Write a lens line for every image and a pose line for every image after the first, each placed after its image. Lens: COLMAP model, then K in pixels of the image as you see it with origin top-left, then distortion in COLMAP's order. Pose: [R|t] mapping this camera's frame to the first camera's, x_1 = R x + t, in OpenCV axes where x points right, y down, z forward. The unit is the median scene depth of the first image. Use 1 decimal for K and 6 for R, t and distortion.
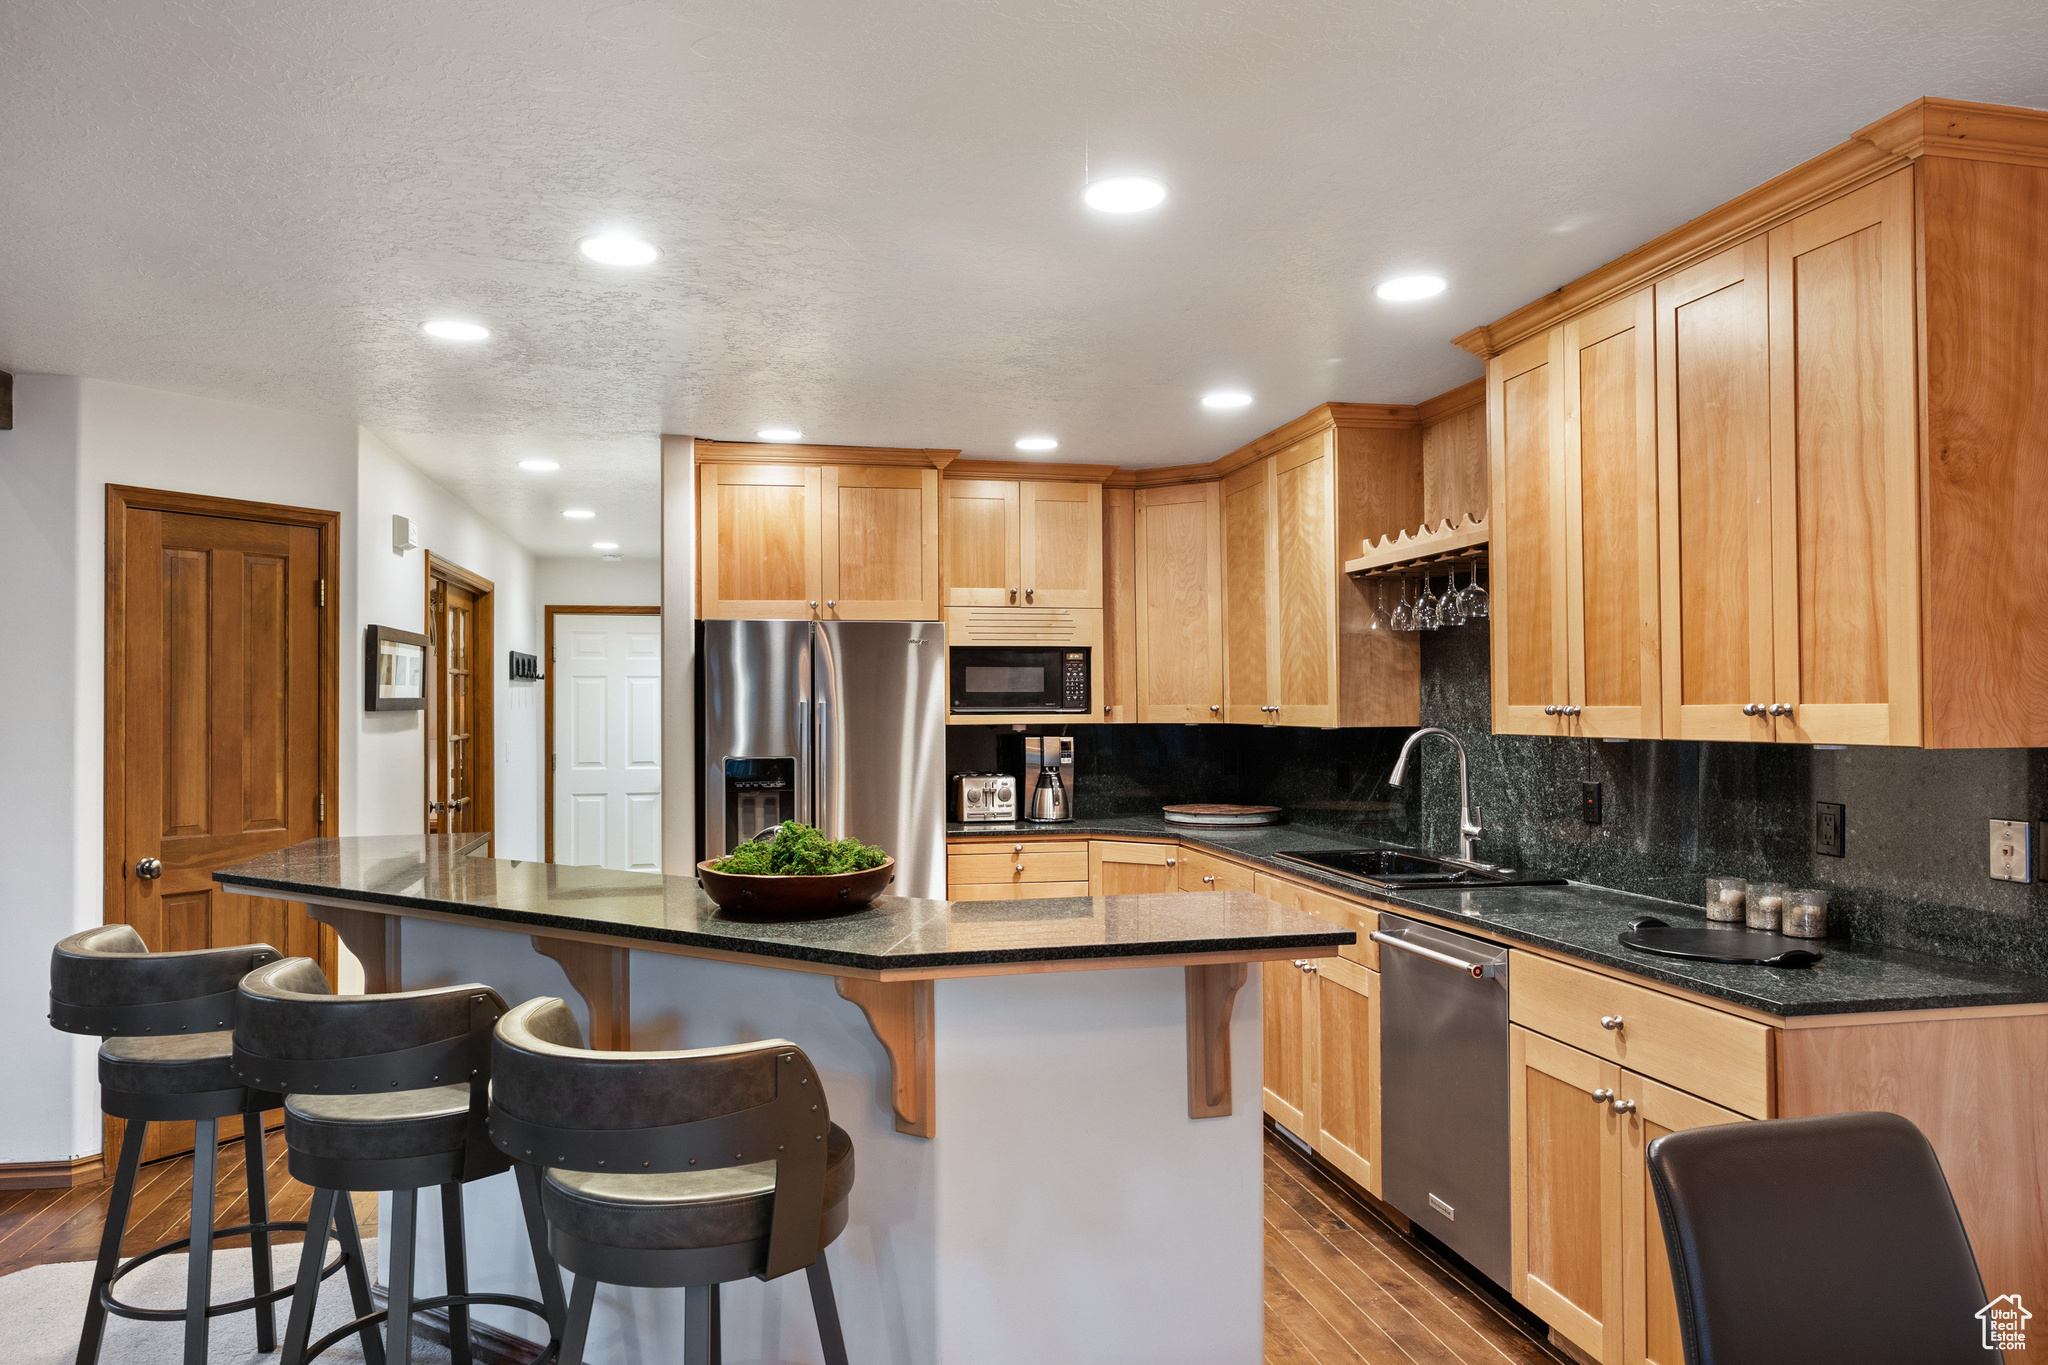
lens RADIAL K [[1332.8, 0, 1024.0], [0, 1332.8, 682.5], [0, 0, 1]] dist [-0.000007, 0.001599]
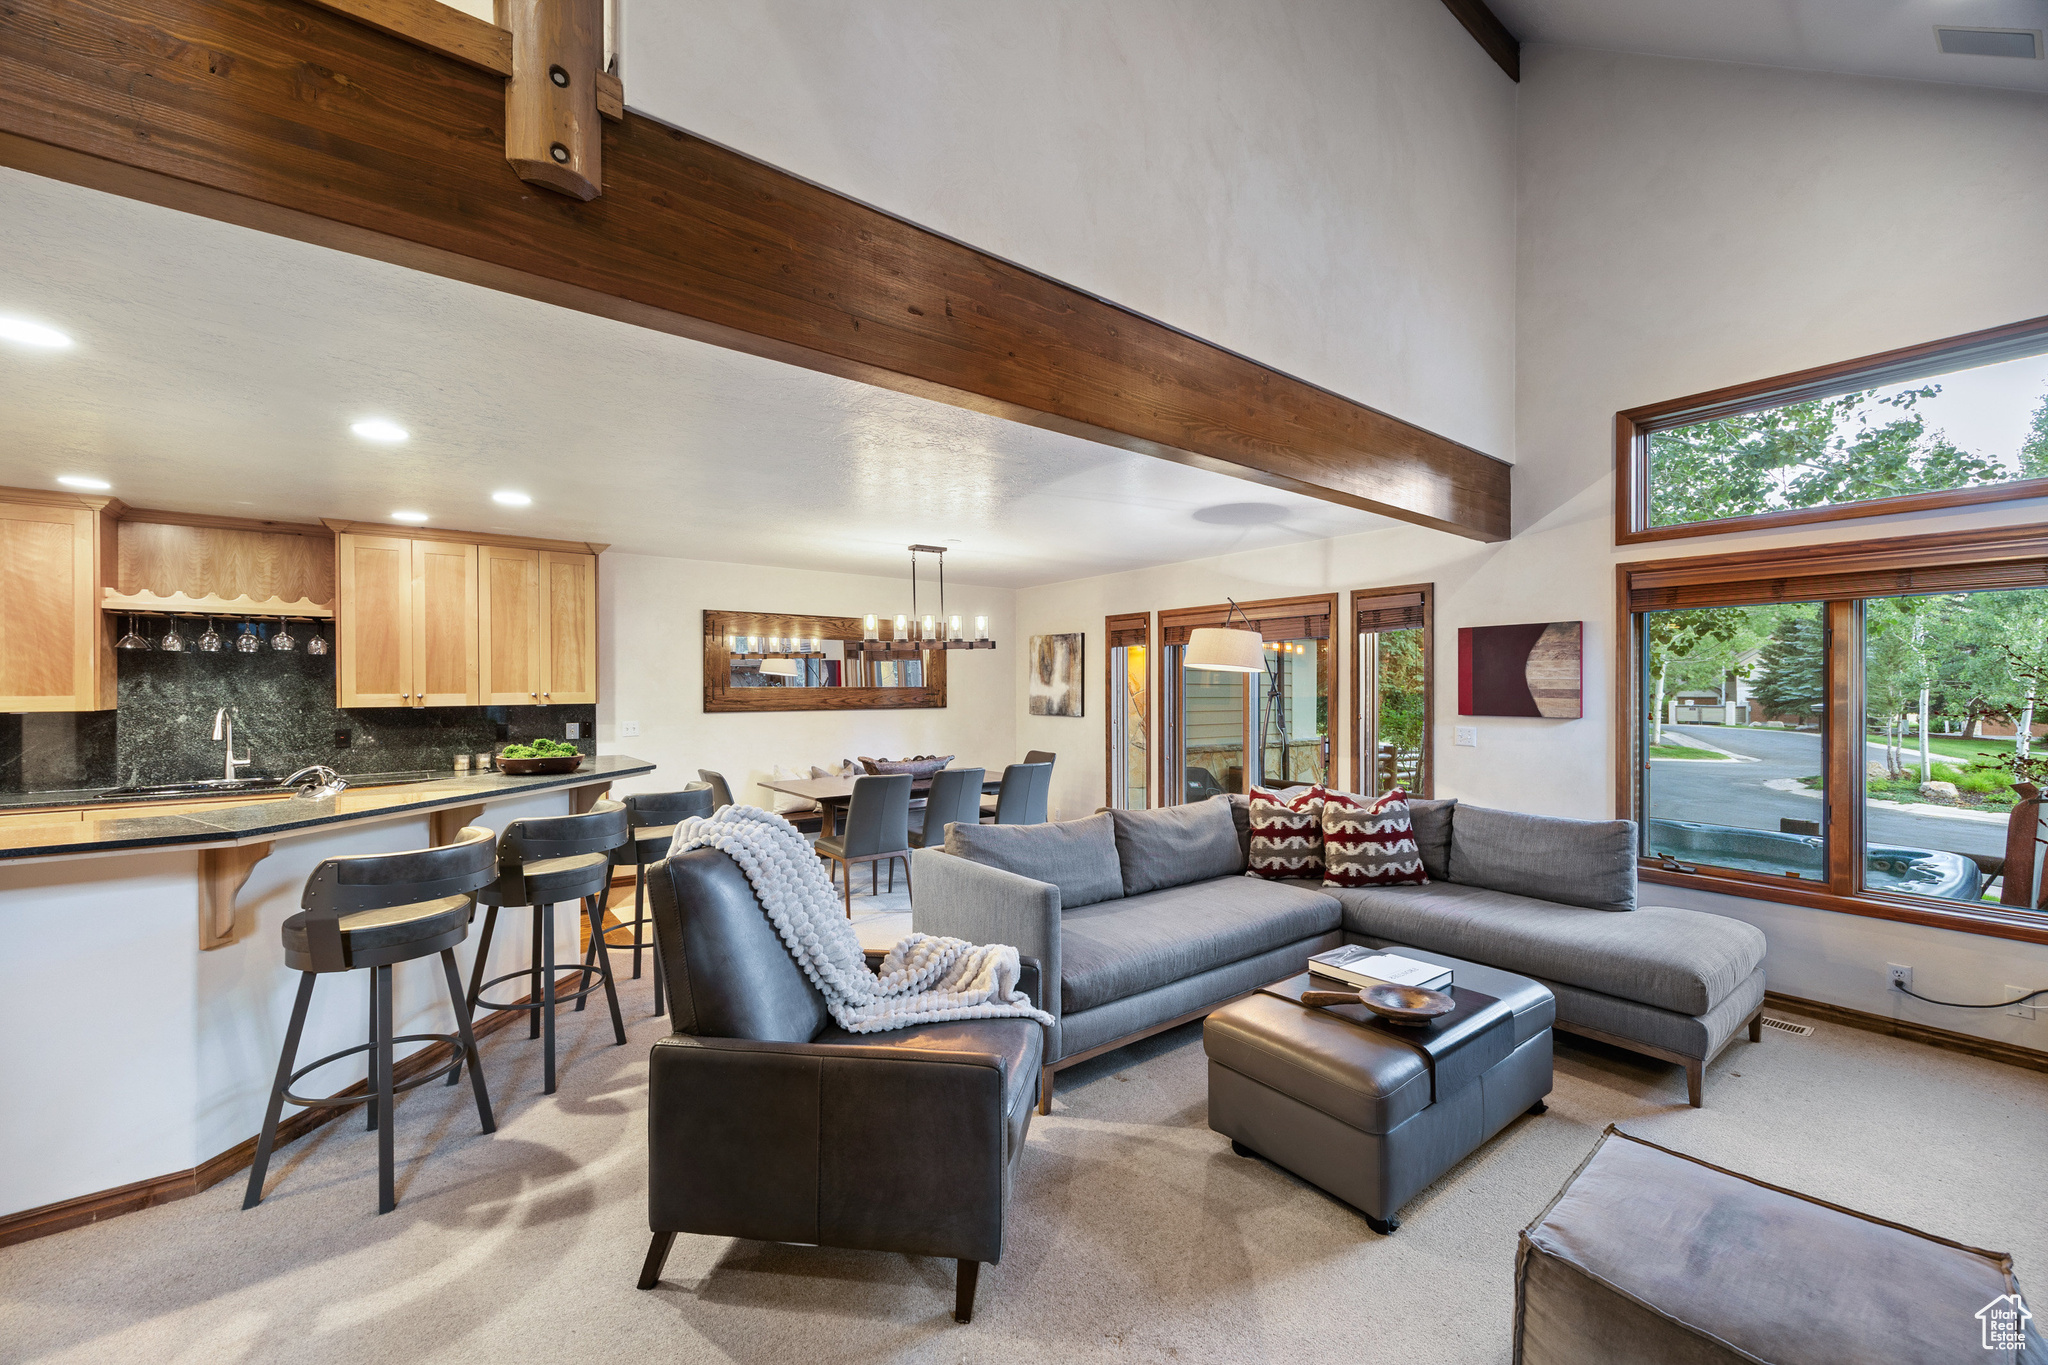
lens RADIAL K [[791.8, 0, 1022.8], [0, 791.8, 685.2], [0, 0, 1]] dist [0.003286, -0.000106]
pose [[-0.424318, 0.009121, 0.905467, -1.006693], [-0.008890, 0.999859, -0.014238, 0.008418], [-0.905469, -0.014091, -0.424178, 0.428778]]
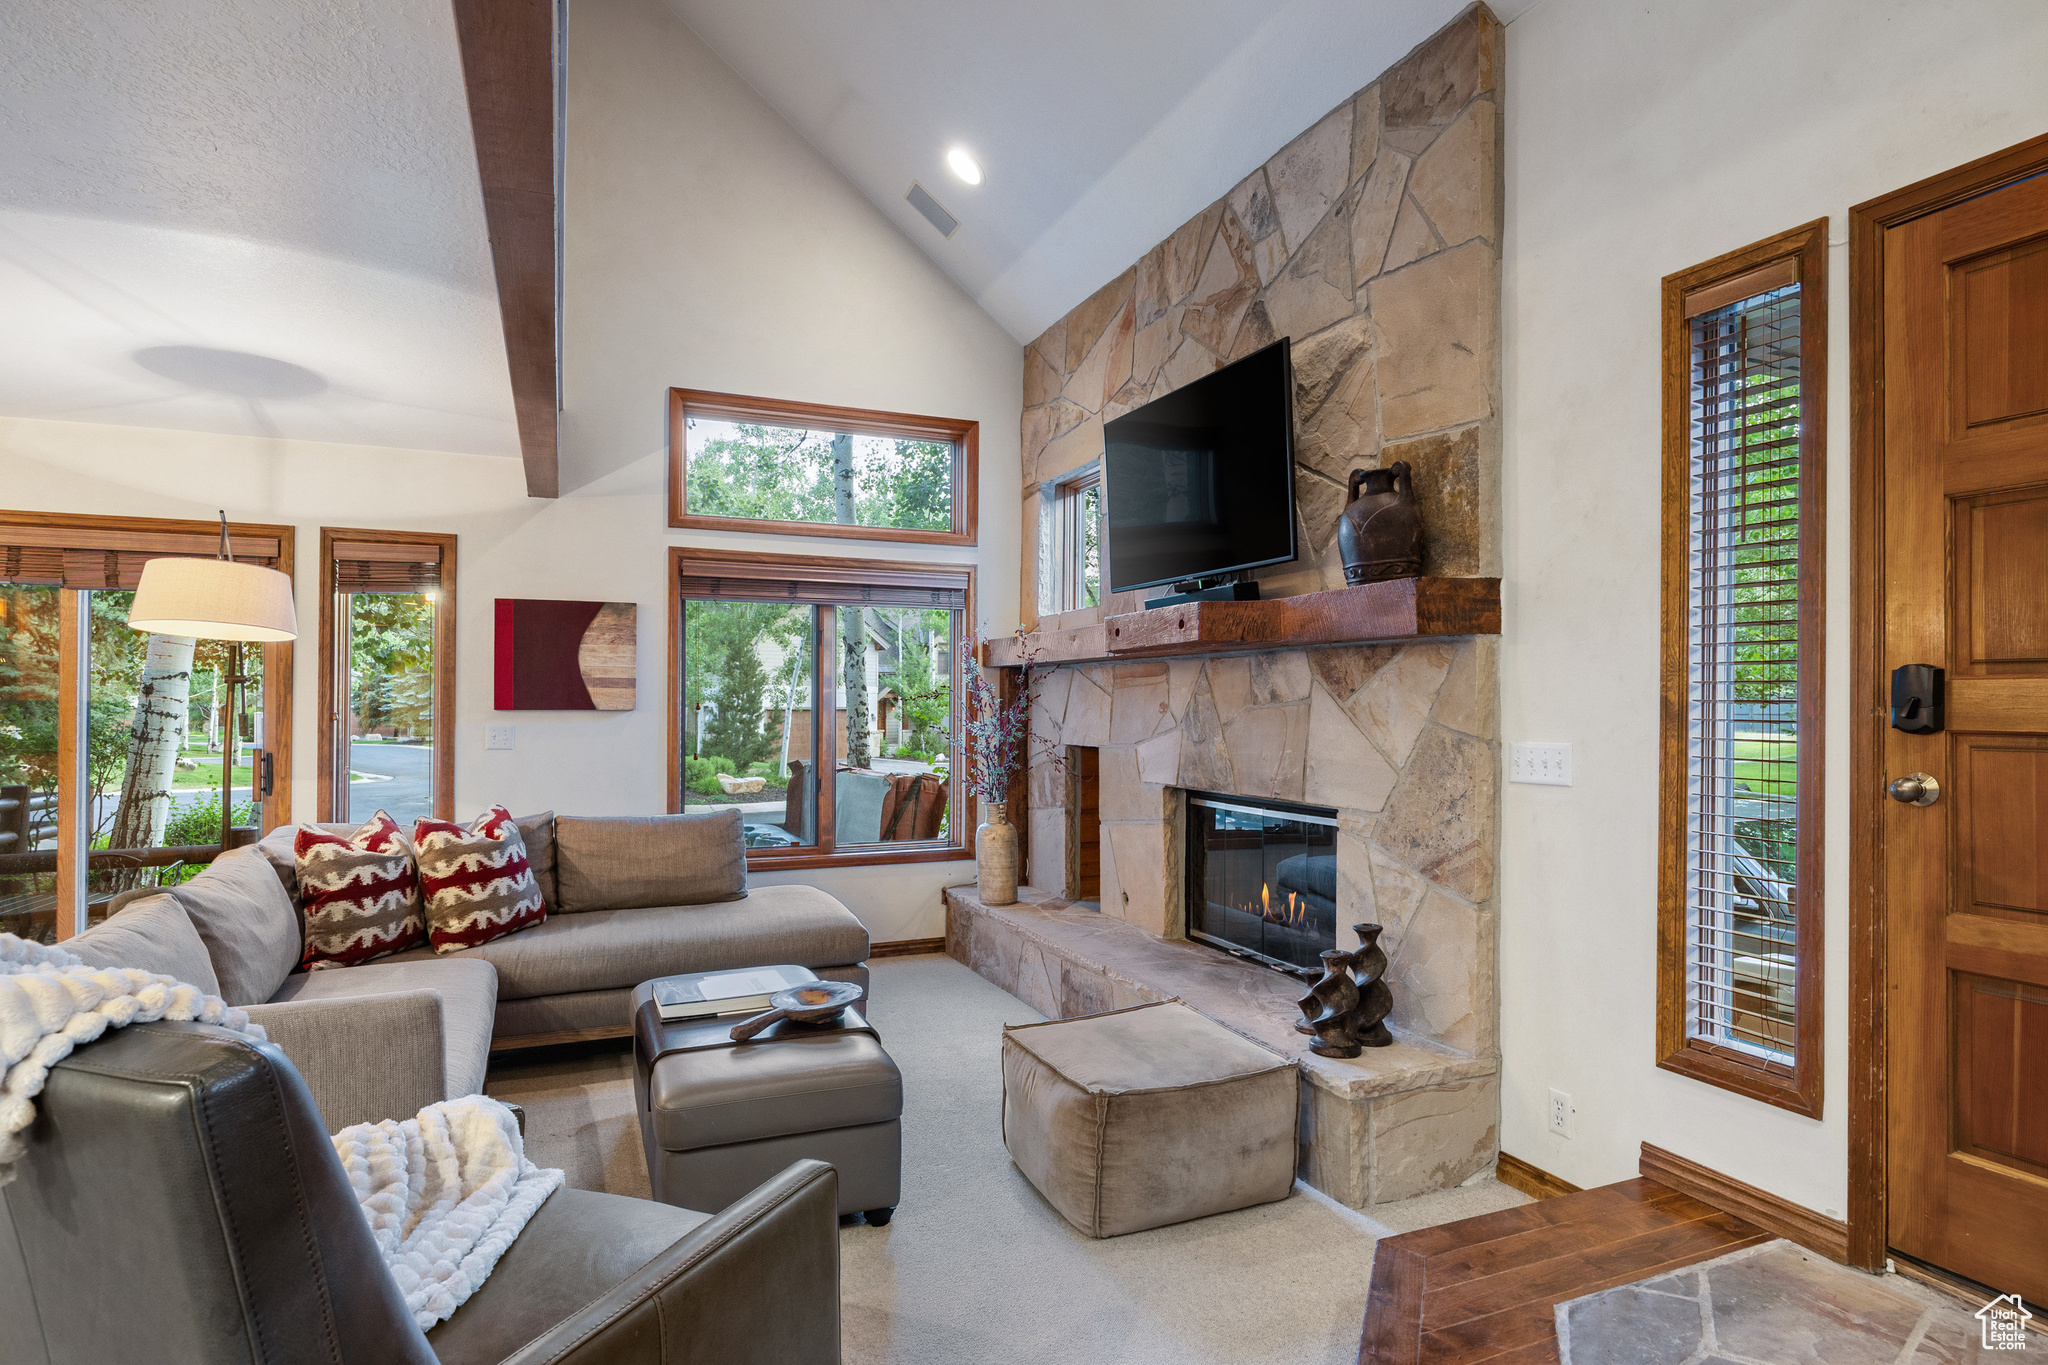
lens RADIAL K [[1097.5, 0, 1025.1], [0, 1097.5, 689.4], [0, 0, 1]] dist [-0.006968, -0.000653]
pose [[-0.983090, 0.001477, -0.183119, -0.644907], [0.005735, 0.999725, -0.022725, 0.034238], [0.183035, -0.023391, -0.982828, 0.659111]]
